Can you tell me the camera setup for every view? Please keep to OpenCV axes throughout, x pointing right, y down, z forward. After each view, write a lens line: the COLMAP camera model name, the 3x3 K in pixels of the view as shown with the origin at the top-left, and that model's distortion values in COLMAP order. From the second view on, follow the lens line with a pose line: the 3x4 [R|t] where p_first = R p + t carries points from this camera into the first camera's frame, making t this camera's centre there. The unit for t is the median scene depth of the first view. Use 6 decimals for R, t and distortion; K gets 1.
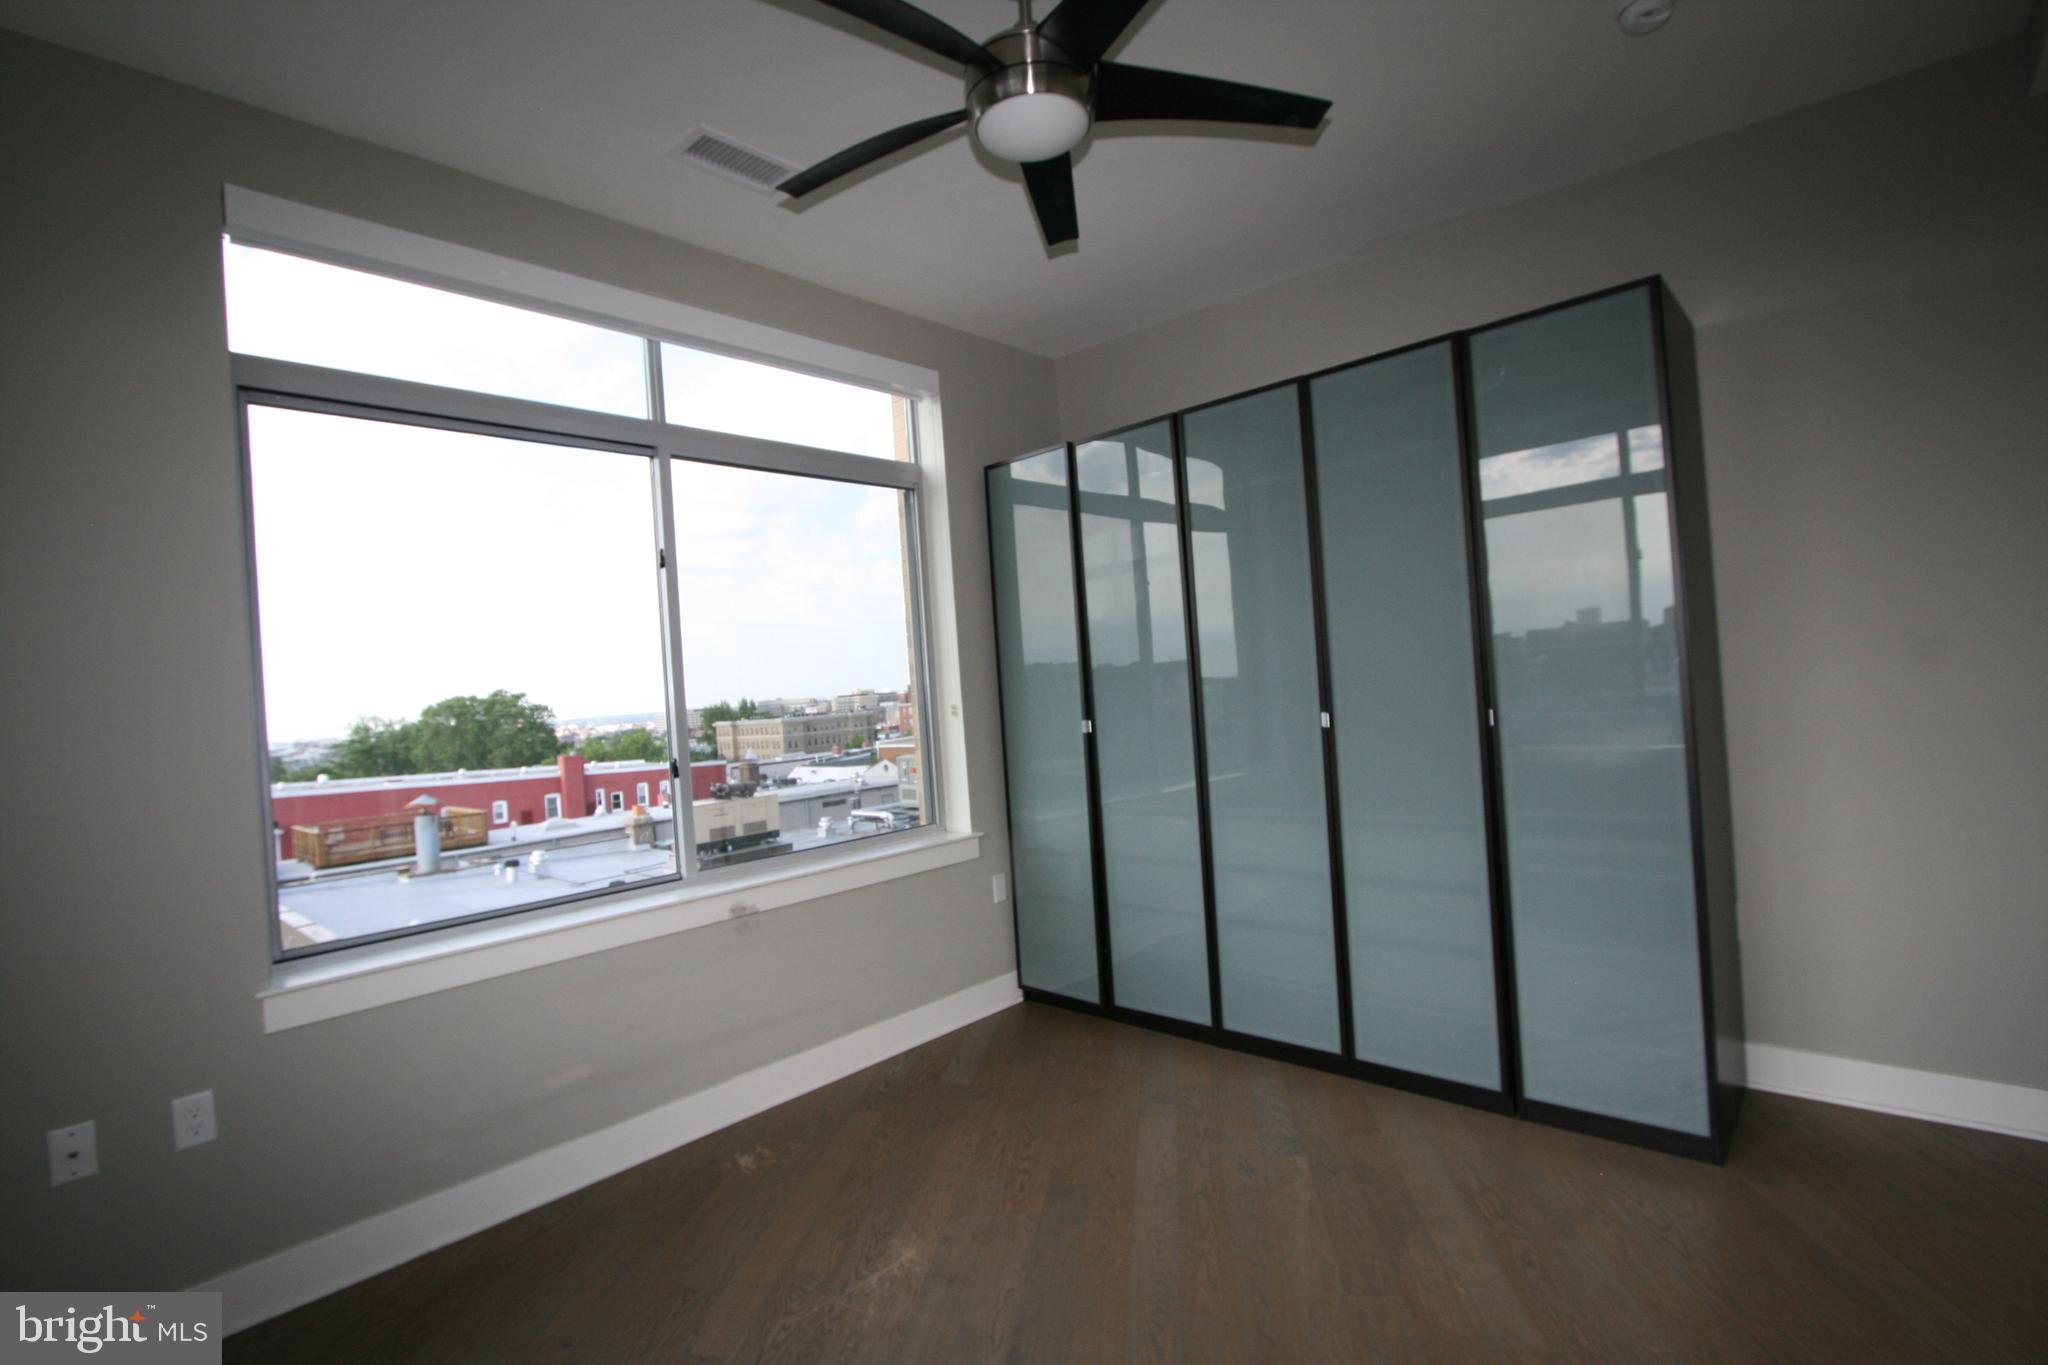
lens RADIAL K [[950.2, 0, 1005.8], [0, 950.2, 671.7], [0, 0, 1]] dist [-0.024694, 0.005877]
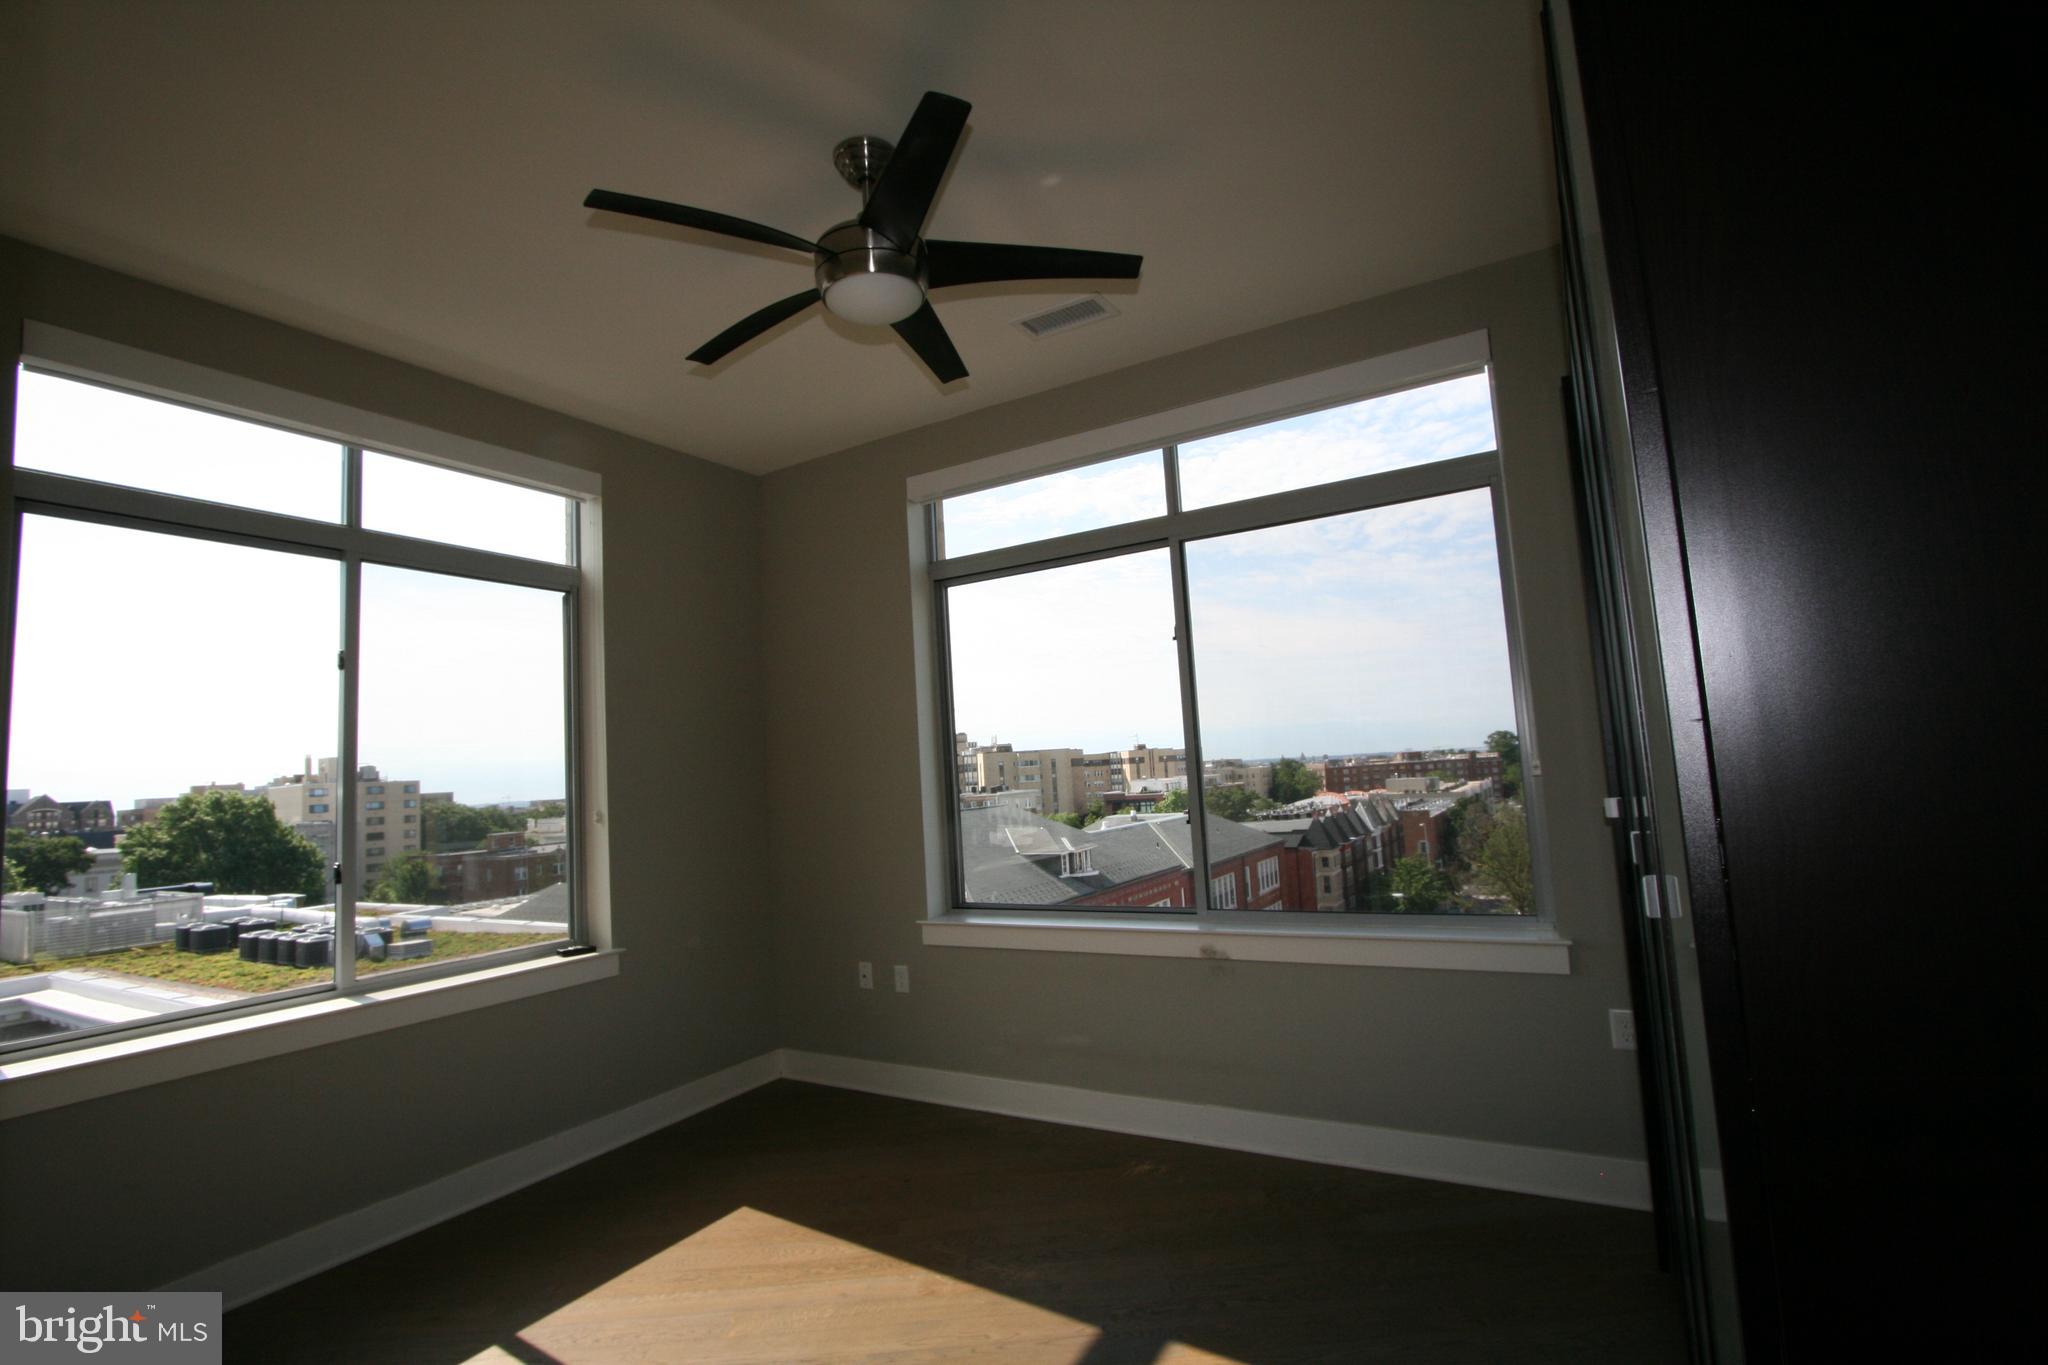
lens RADIAL K [[950.2, 0, 1009.1], [0, 950.2, 667.9], [0, 0, 1]] dist [-0.024694, 0.005877]
pose [[0.212932, -0.051141, -0.975728, 0.084128], [0.062956, 0.997272, -0.038531, -0.005146], [0.975037, -0.053223, 0.215571, 0.063501]]
